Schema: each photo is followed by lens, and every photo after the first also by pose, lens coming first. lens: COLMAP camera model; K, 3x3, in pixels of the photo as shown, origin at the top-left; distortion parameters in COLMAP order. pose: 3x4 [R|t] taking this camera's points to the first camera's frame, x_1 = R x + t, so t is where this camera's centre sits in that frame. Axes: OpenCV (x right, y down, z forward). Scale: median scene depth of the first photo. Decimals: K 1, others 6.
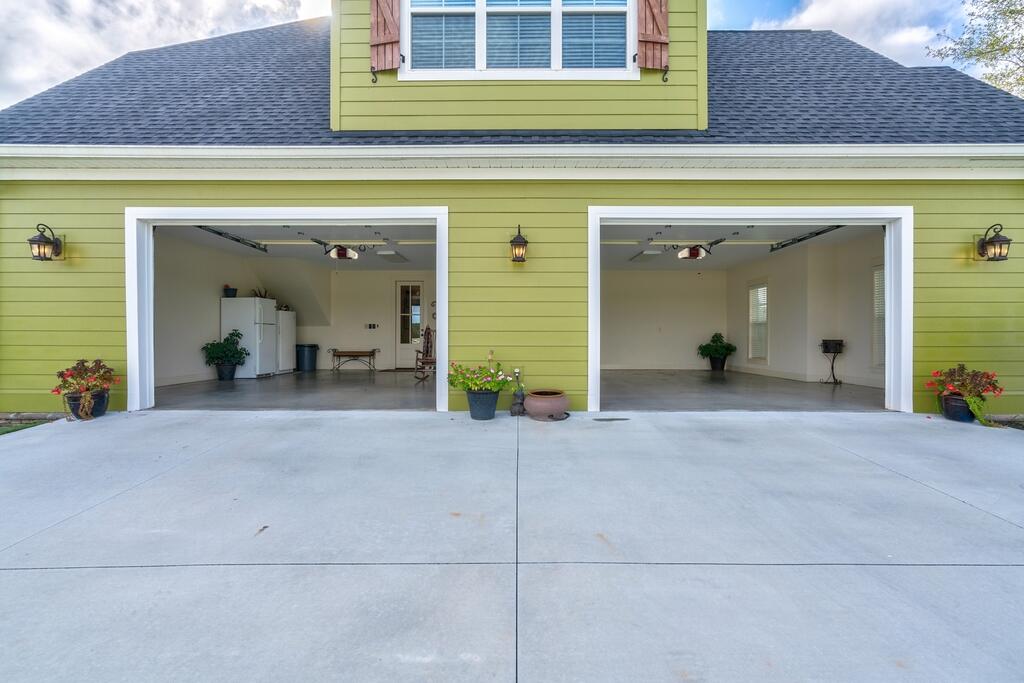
lens RADIAL K [[486.1, 0, 511.5], [0, 486.1, 327.0], [0, 0, 1]] dist [-0.001991, 0.000544]
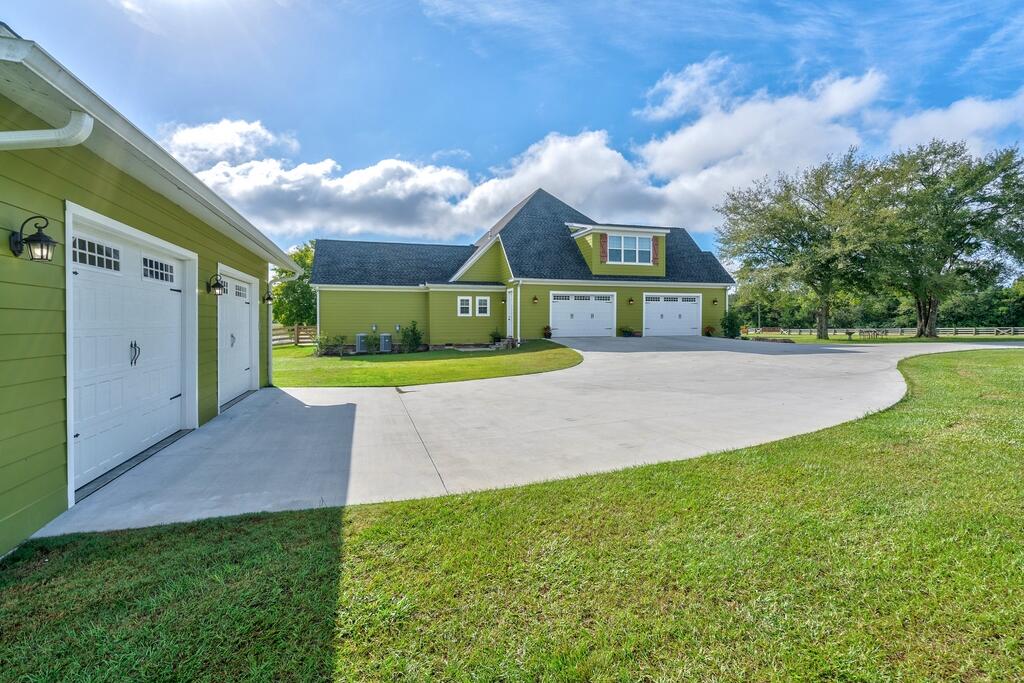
lens RADIAL K [[486.1, 0, 511.5], [0, 486.1, 327.0], [0, 0, 1]] dist [-0.001991, 0.000544]
pose [[0.949314, -0.006722, 0.314256, -2.470293], [0.004905, 0.999966, 0.006573, 0.038825], [-0.314290, -0.004698, 0.949316, -2.971863]]
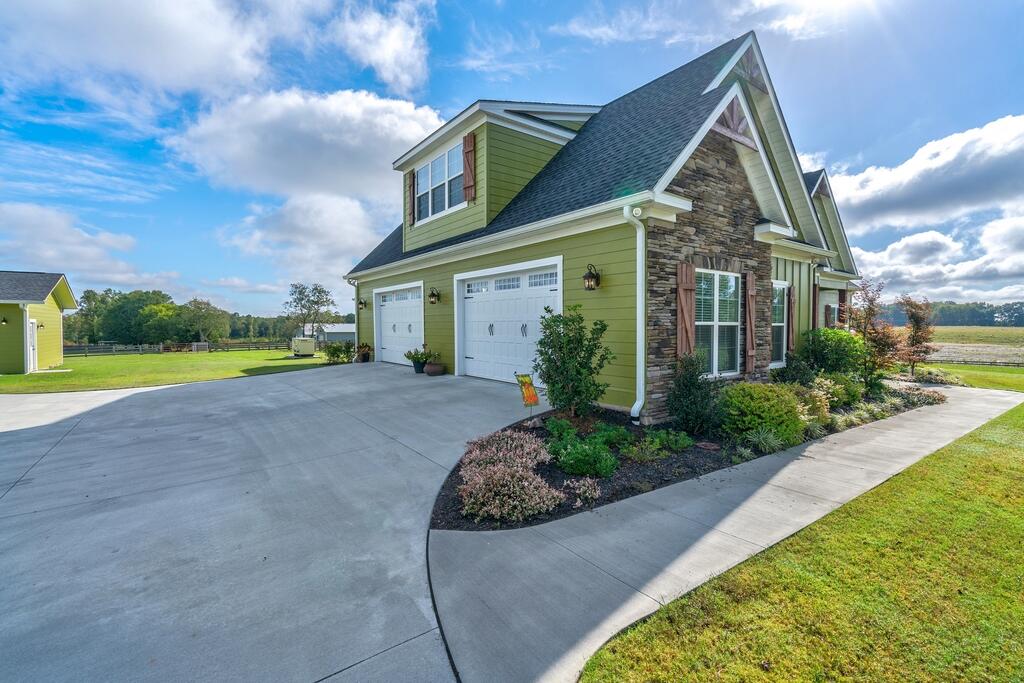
lens RADIAL K [[473.3, 0, 512.0], [0, 473.3, 341.5], [0, 0, 1]] dist [-0.000435, 0.000080]
pose [[0.604989, 0.017156, -0.796049, 1.860112], [-0.004974, 0.999830, 0.017767, -0.011334], [0.796219, -0.006790, 0.604971, 0.006233]]
